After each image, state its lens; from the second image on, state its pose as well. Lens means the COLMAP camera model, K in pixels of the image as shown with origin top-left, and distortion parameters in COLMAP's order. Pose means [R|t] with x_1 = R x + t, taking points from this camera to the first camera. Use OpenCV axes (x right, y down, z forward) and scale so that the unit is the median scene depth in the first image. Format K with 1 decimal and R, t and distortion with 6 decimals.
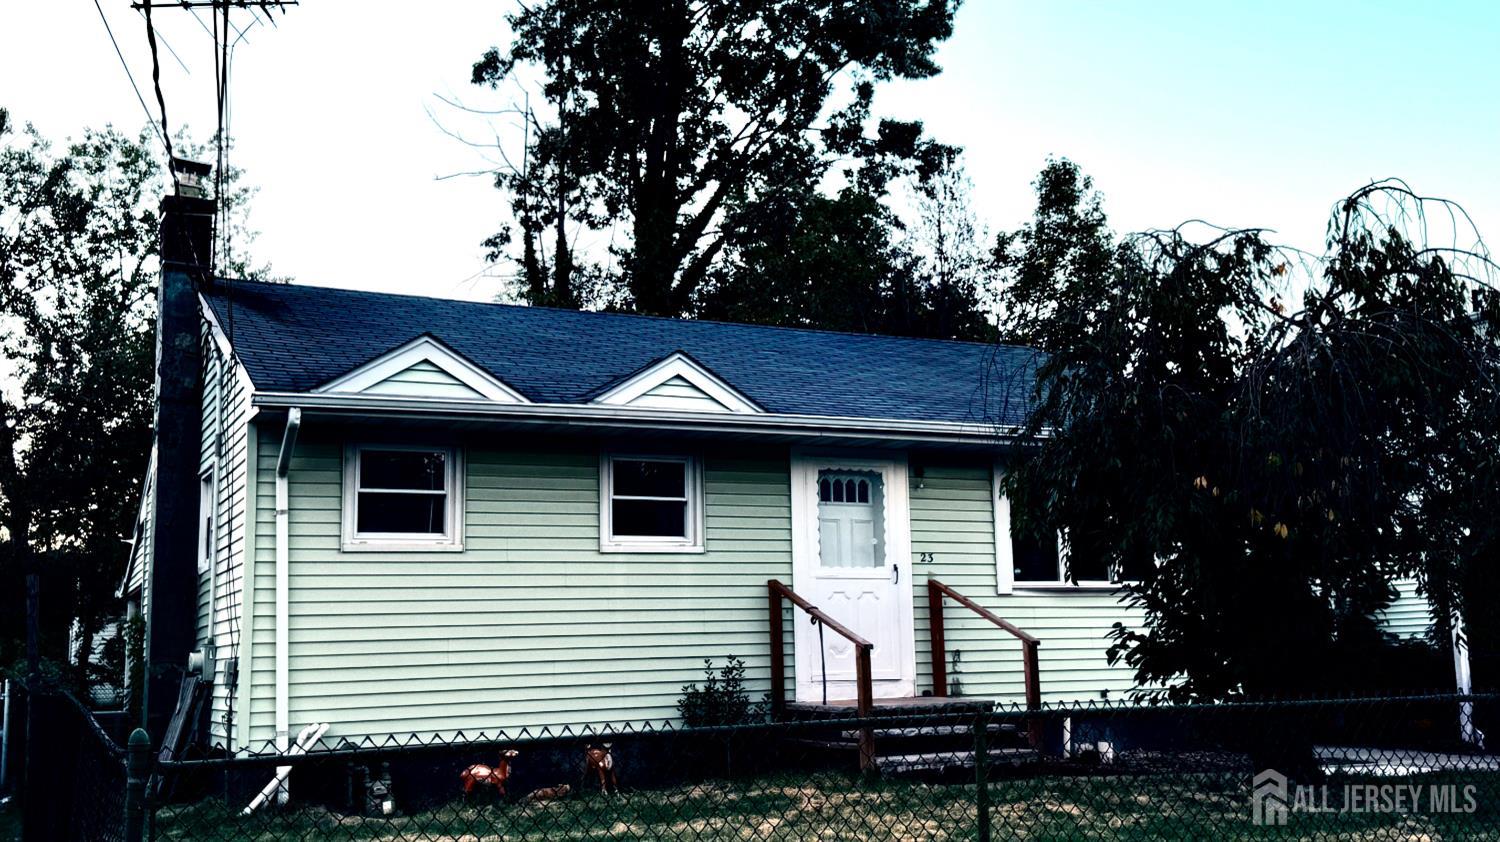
lens RADIAL K [[1565.4, 0, 752.8], [0, 1565.4, 427.3], [0, 0, 1]] dist [0.142100, 0.000000]
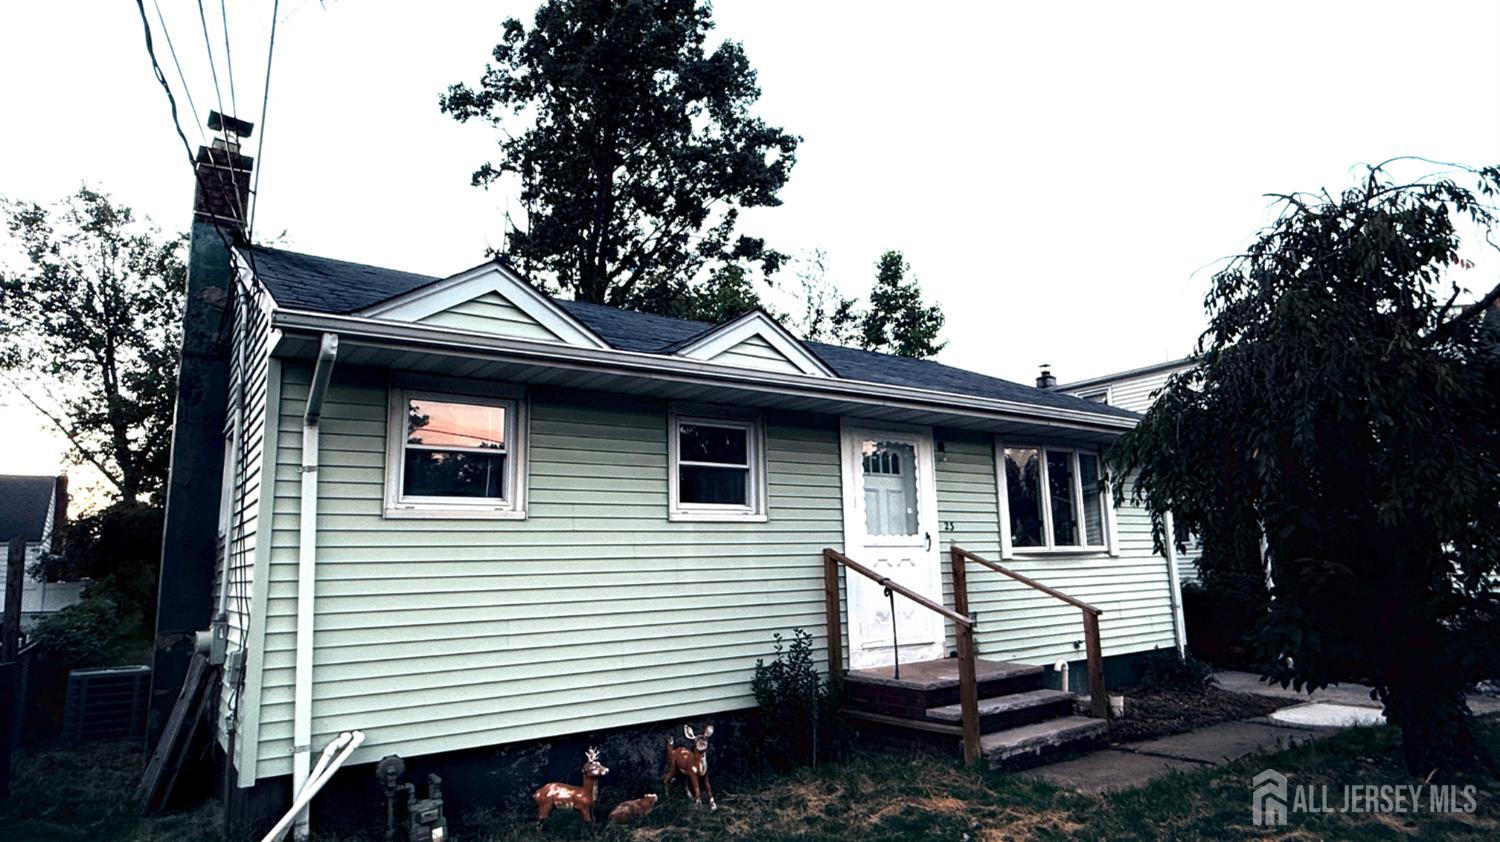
lens RADIAL K [[867.8, 0, 750.3], [0, 867.8, 418.9], [0, 0, 1]] dist [0.004813, 0.005499]
pose [[0.985566, 0.024780, 0.167466, -0.127632], [-0.019805, 0.999313, -0.031312, 0.031742], [-0.168127, 0.027544, 0.985380, 0.445262]]
